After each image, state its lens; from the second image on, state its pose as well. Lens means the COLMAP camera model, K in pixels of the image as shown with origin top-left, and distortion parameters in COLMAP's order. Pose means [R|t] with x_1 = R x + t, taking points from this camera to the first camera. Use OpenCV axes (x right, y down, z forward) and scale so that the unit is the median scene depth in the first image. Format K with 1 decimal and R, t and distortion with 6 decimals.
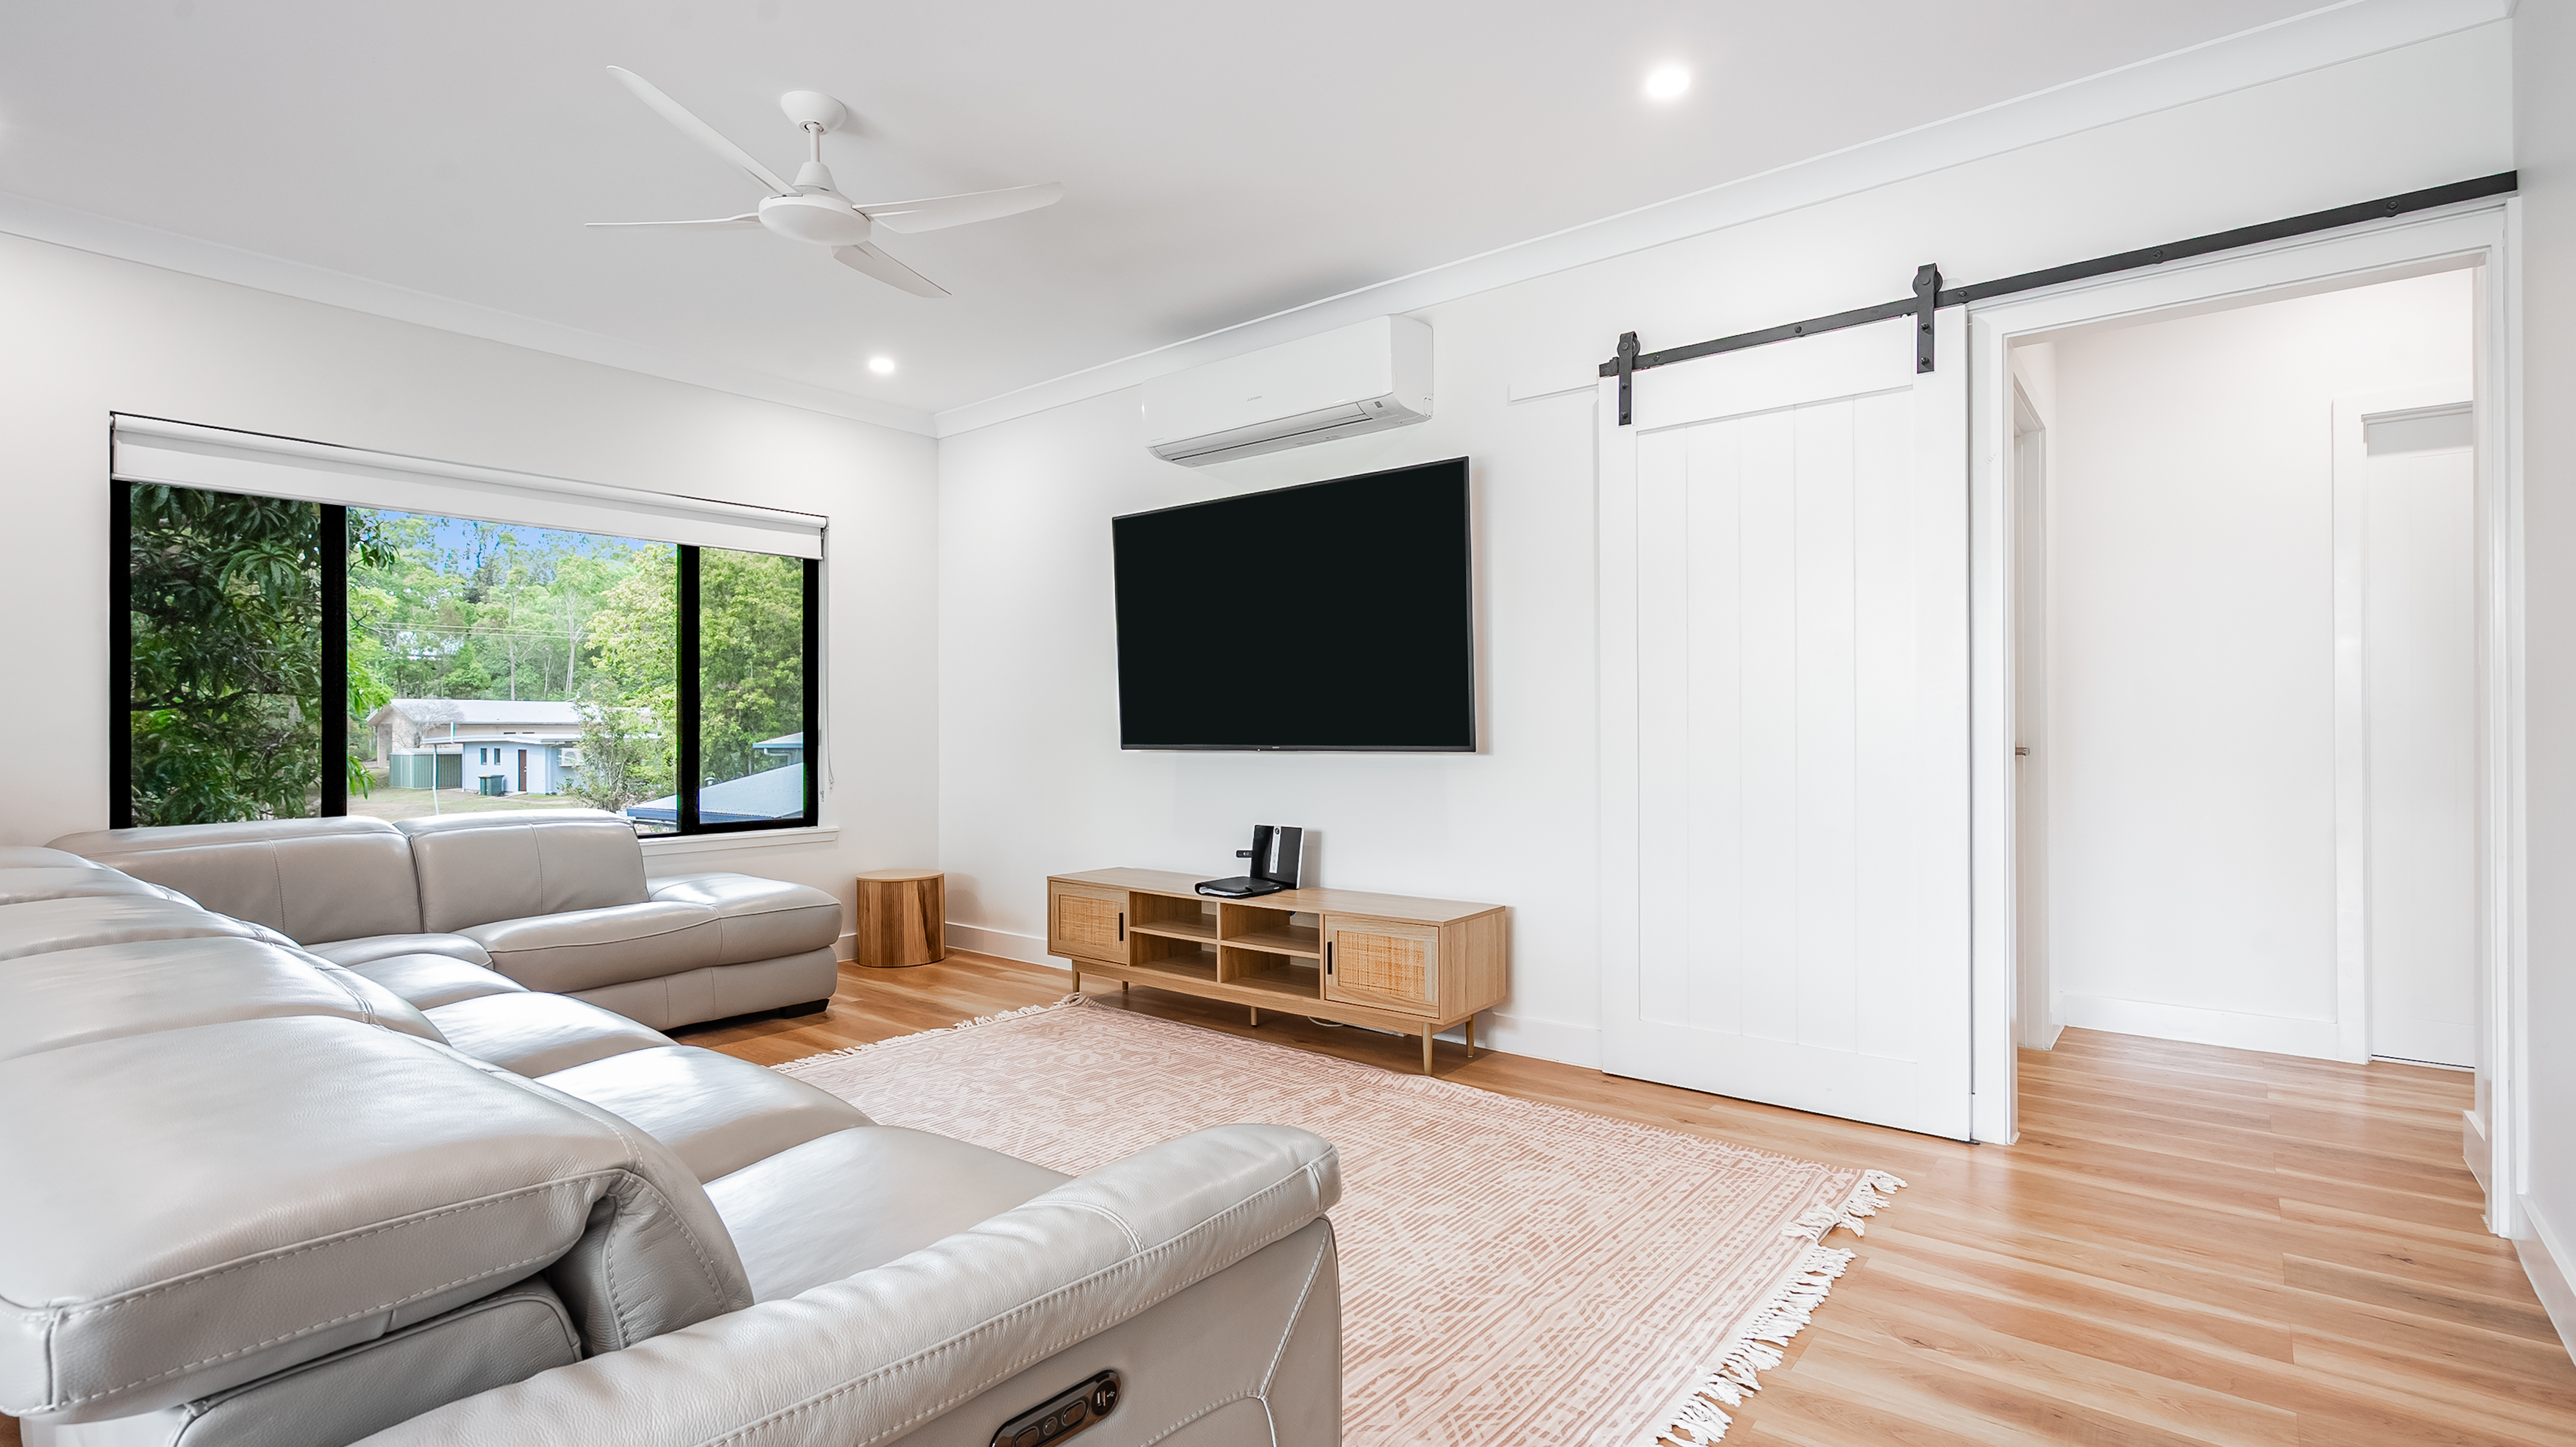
lens RADIAL K [[1198.4, 0, 1253.1], [0, 1198.4, 700.2], [0, 0, 1]] dist [-0.000344, 0.000276]
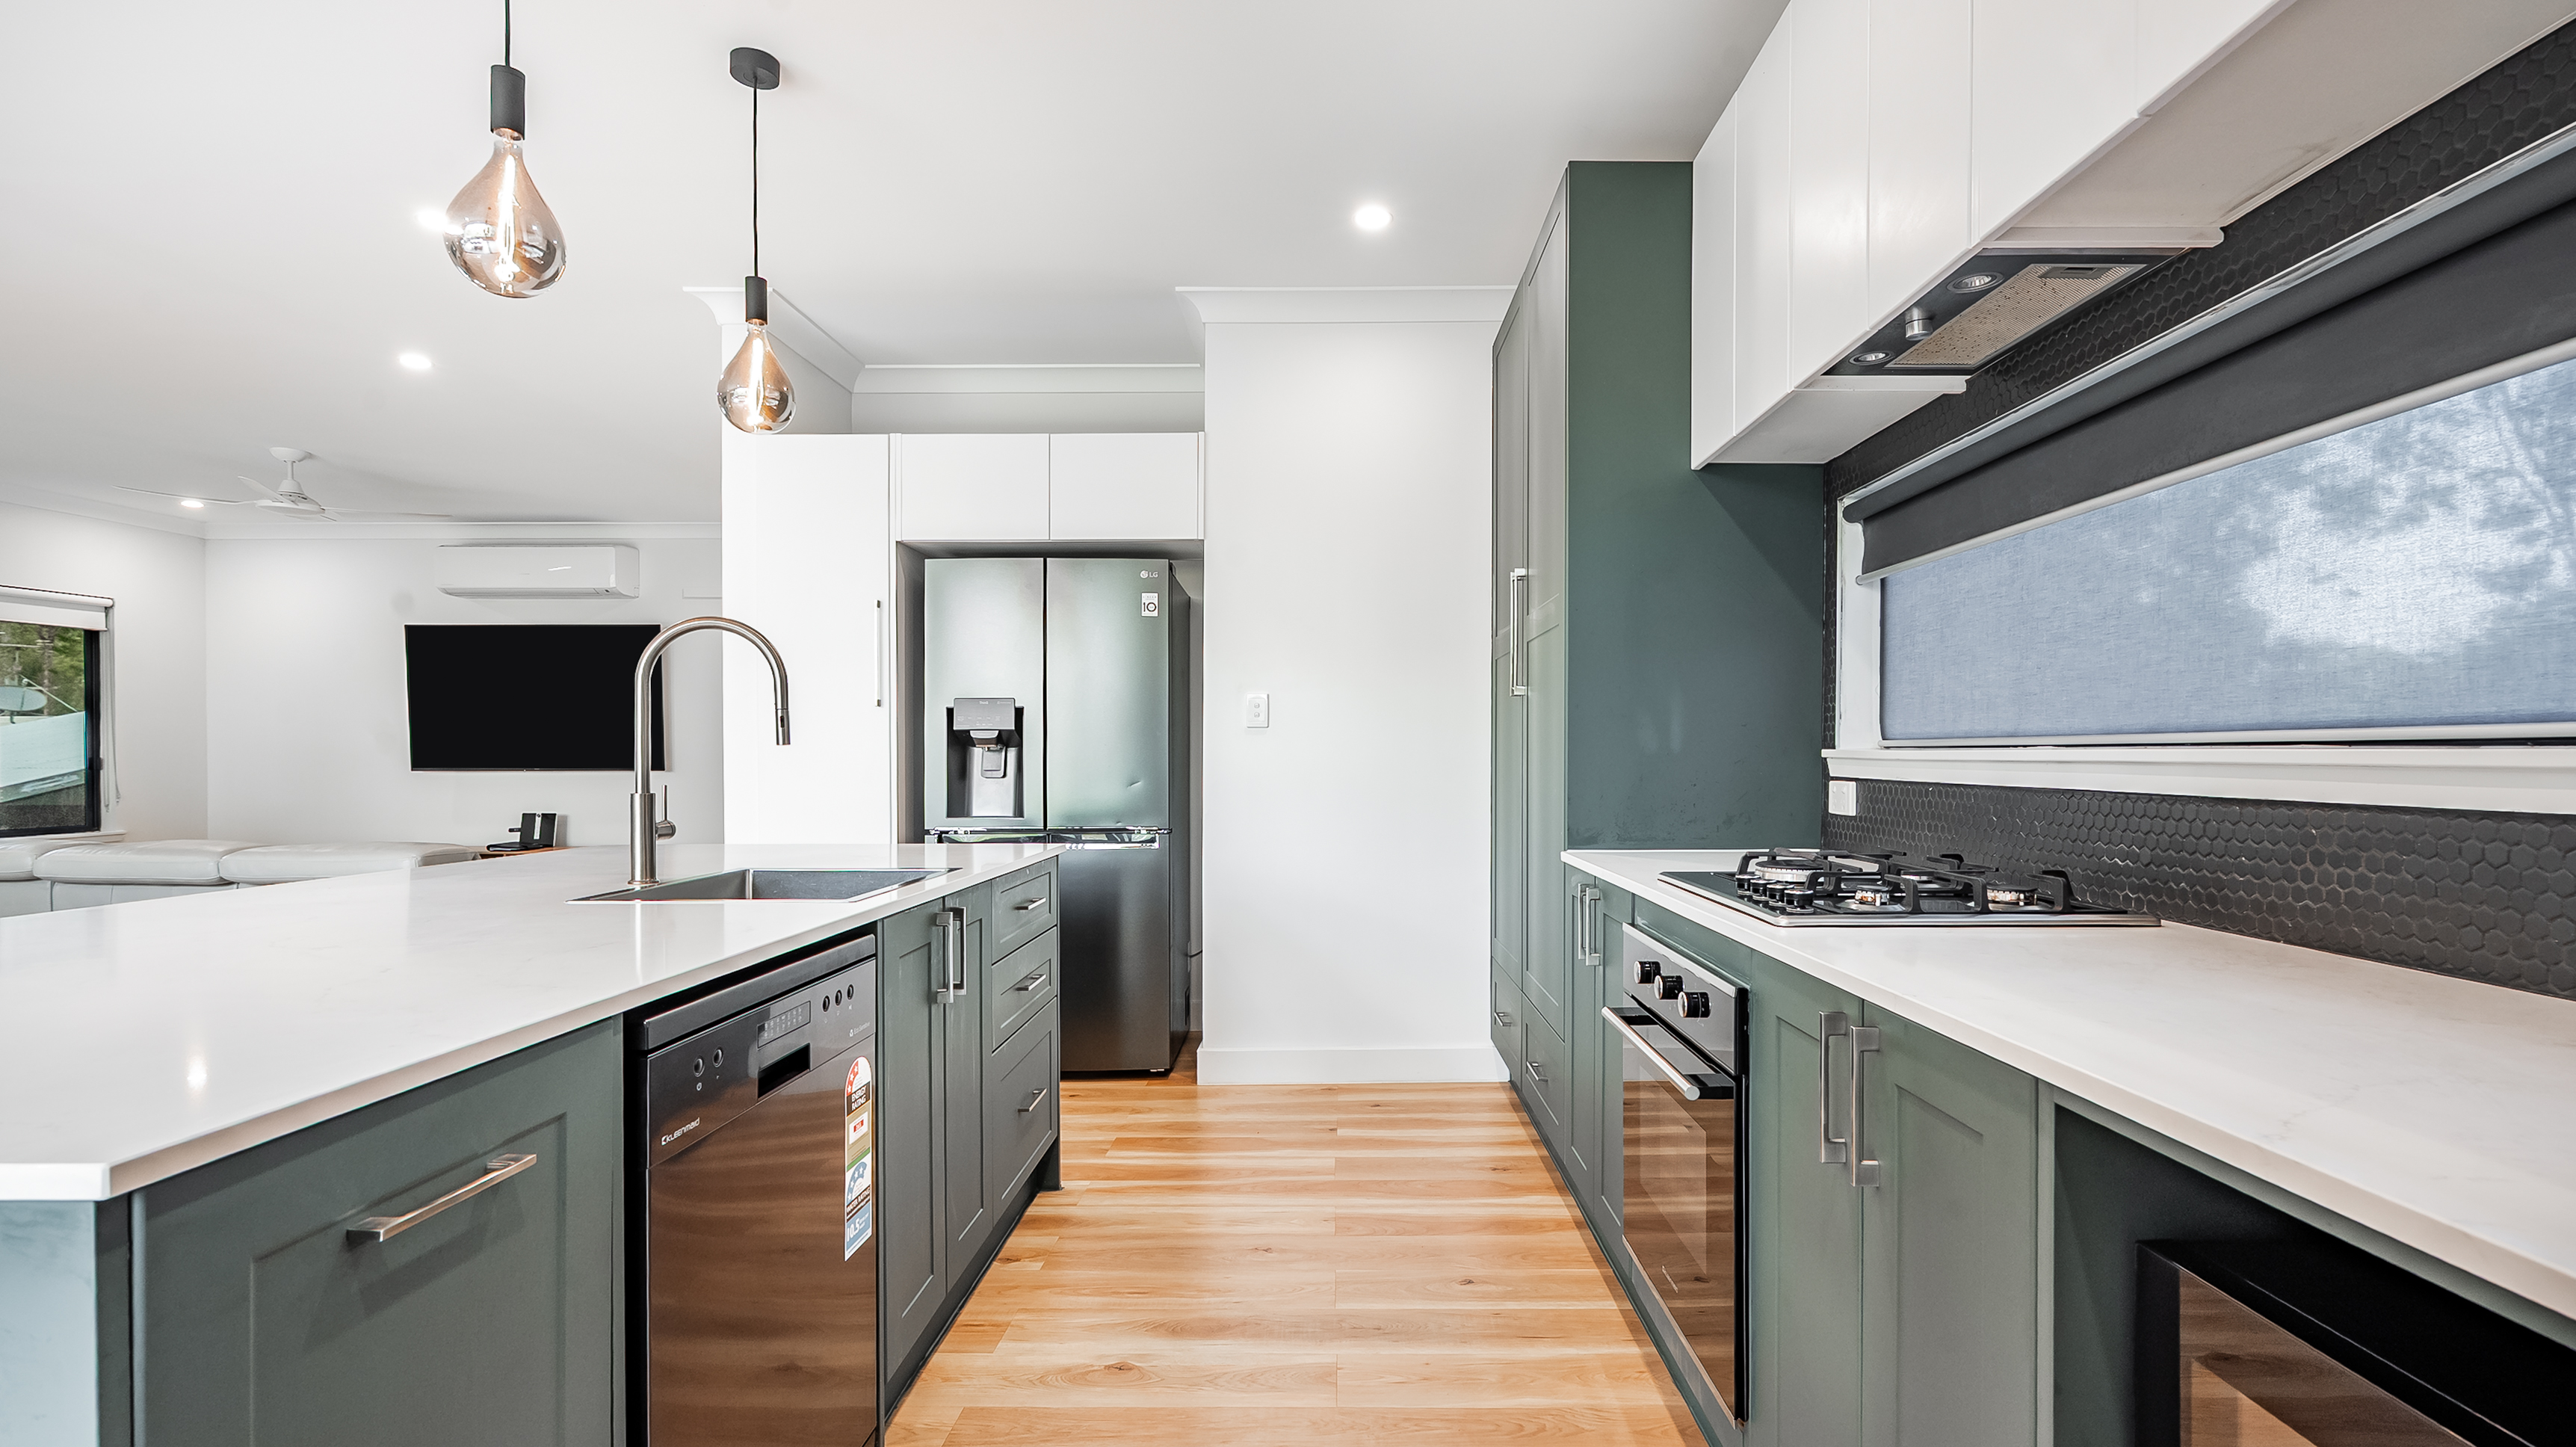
lens RADIAL K [[1182.2, 0, 1288.0], [0, 1182.2, 723.5], [0, 0, 1]] dist [0.003935, 0.001020]
pose [[0.763895, -0.001038, 0.645339, -0.302202], [-0.023021, 0.999318, 0.028858, -0.120496], [-0.644929, -0.036901, 0.763351, -1.223710]]
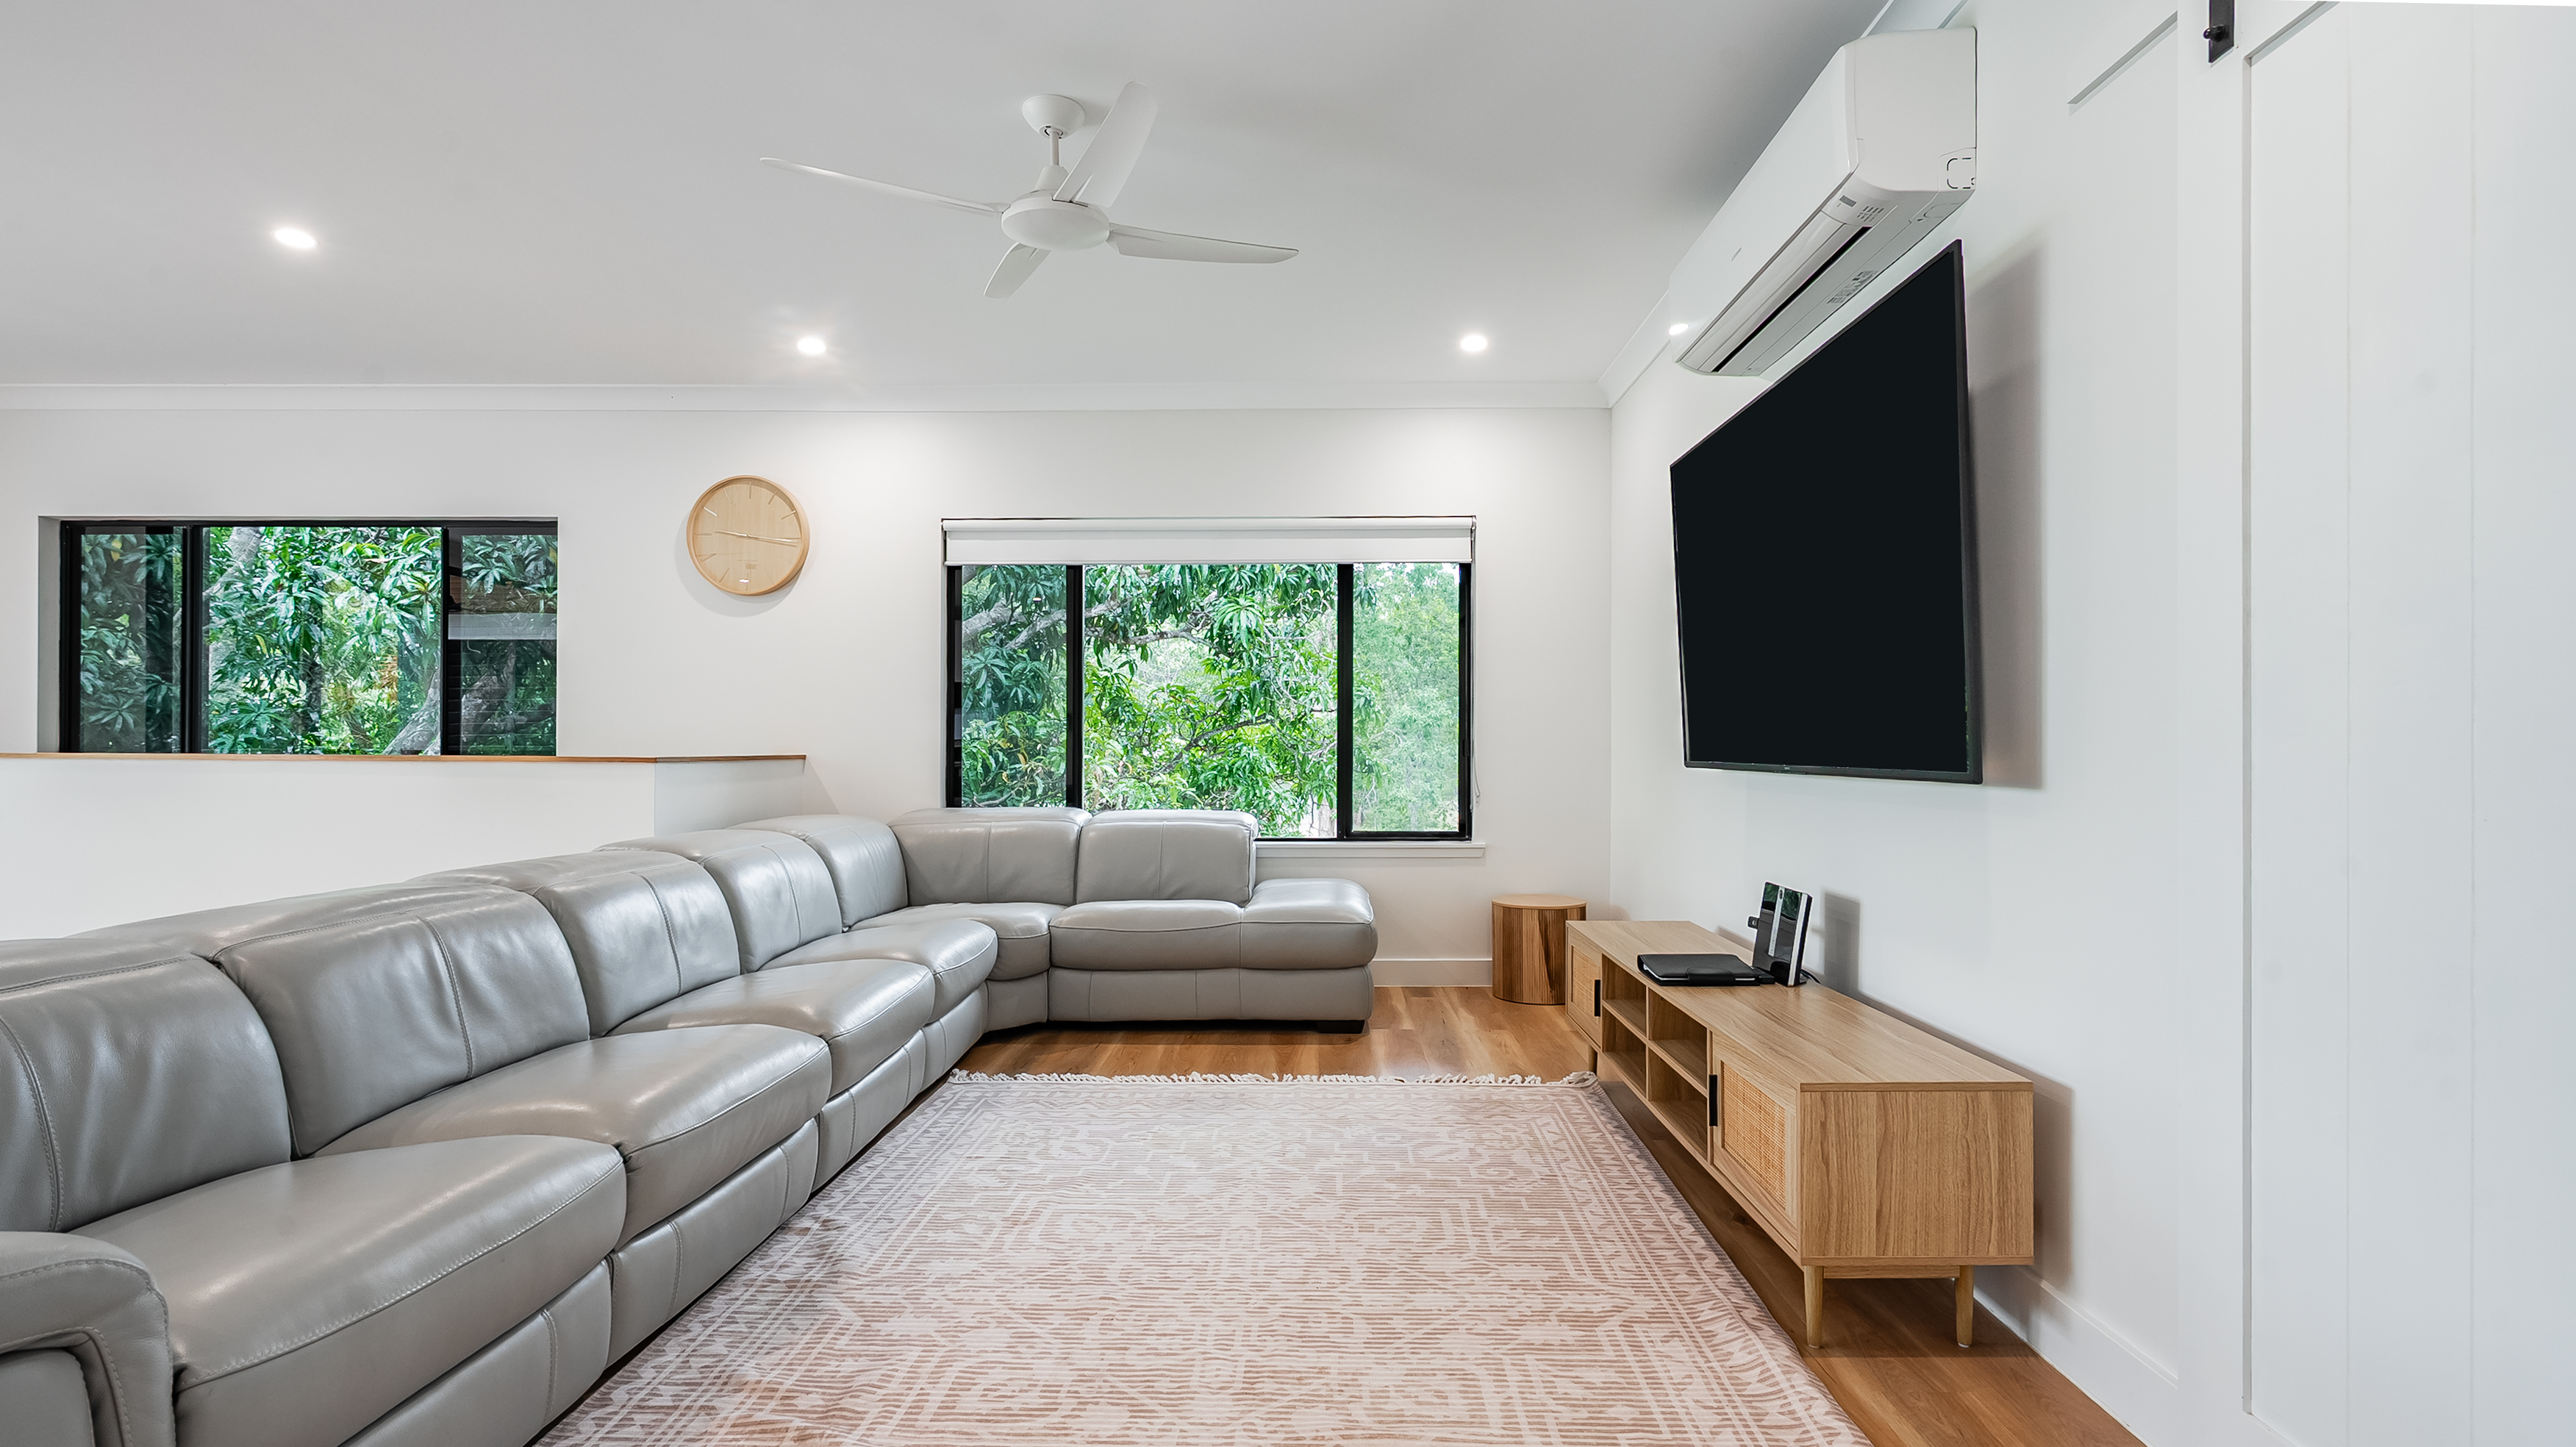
lens RADIAL K [[1182.2, 0, 1288.0], [0, 1182.2, 723.5], [0, 0, 1]] dist [0.003935, 0.001020]
pose [[0.627332, -0.008290, -0.778708, 0.404430], [0.015207, 0.999883, 0.001606, 0.010597], [0.778604, -0.012849, 0.627384, 0.424737]]
